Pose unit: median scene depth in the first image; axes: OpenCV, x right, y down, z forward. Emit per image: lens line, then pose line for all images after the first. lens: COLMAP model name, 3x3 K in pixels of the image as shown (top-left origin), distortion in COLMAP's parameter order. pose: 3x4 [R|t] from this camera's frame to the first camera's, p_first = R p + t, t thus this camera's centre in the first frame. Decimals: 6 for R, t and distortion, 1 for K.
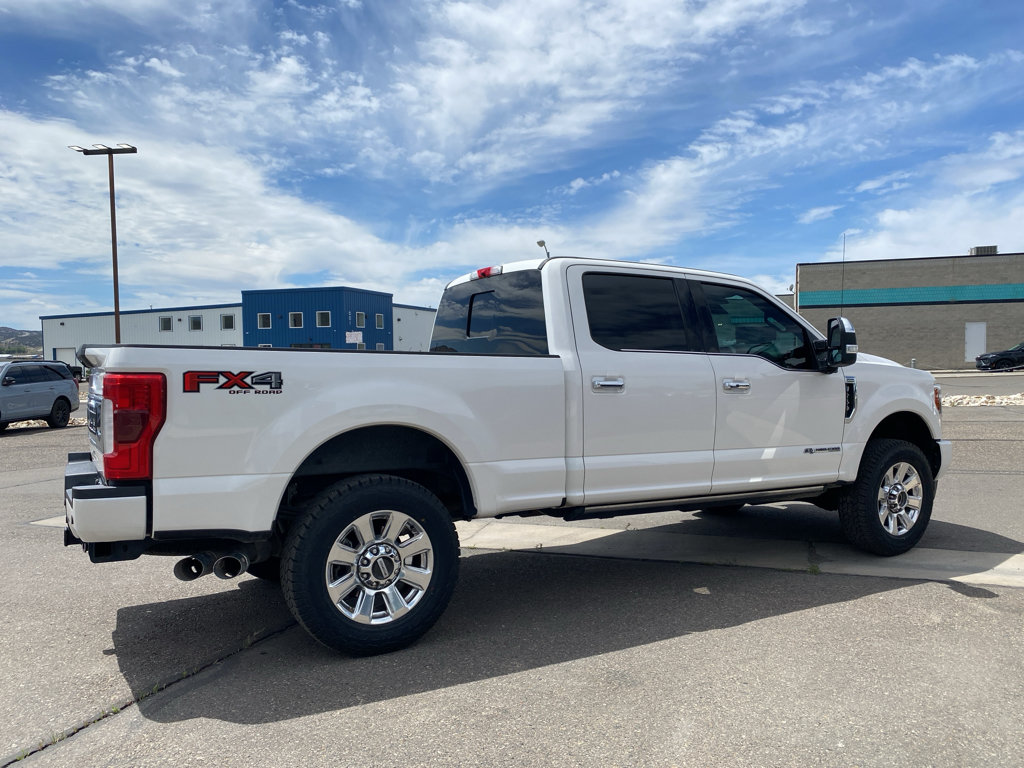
lens RADIAL K [[785.6, 0, 512.5], [0, 785.6, 385.7], [0, 0, 1]] dist [0.035435, -0.040812]
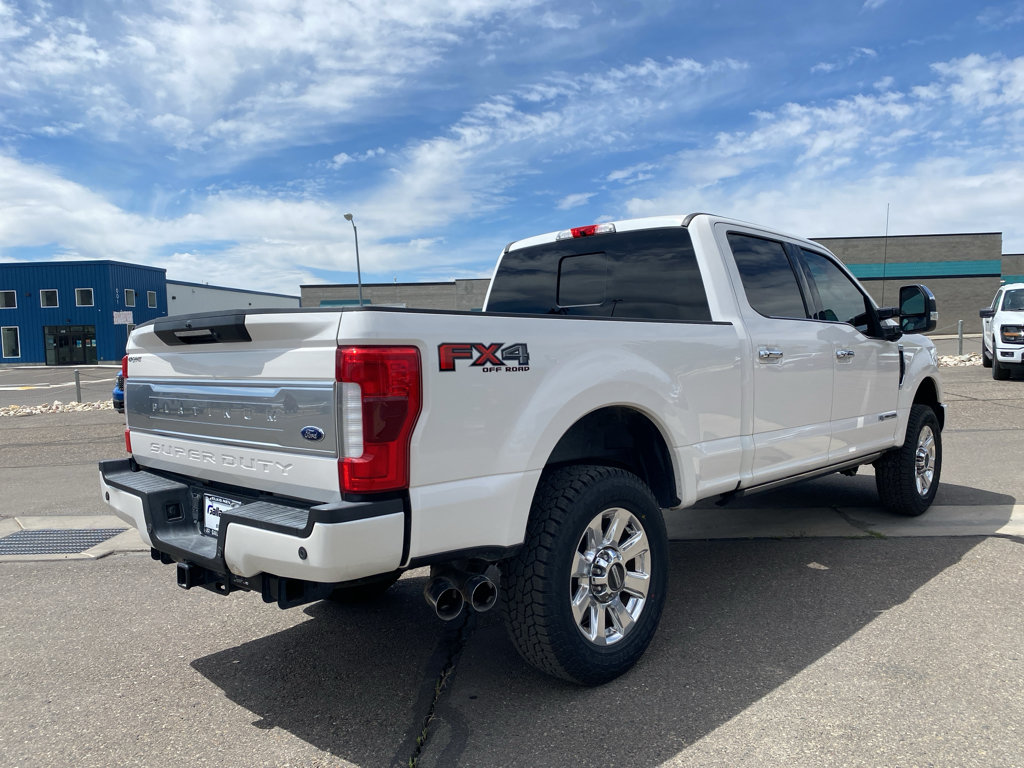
lens RADIAL K [[785.6, 0, 509.3], [0, 785.6, 393.5], [0, 0, 1]] dist [0.035435, -0.040812]
pose [[0.959549, -0.032865, 0.279615, -0.350820], [0.023072, 0.999002, 0.038244, 0.001453], [-0.280593, -0.030246, 0.959350, 0.163763]]
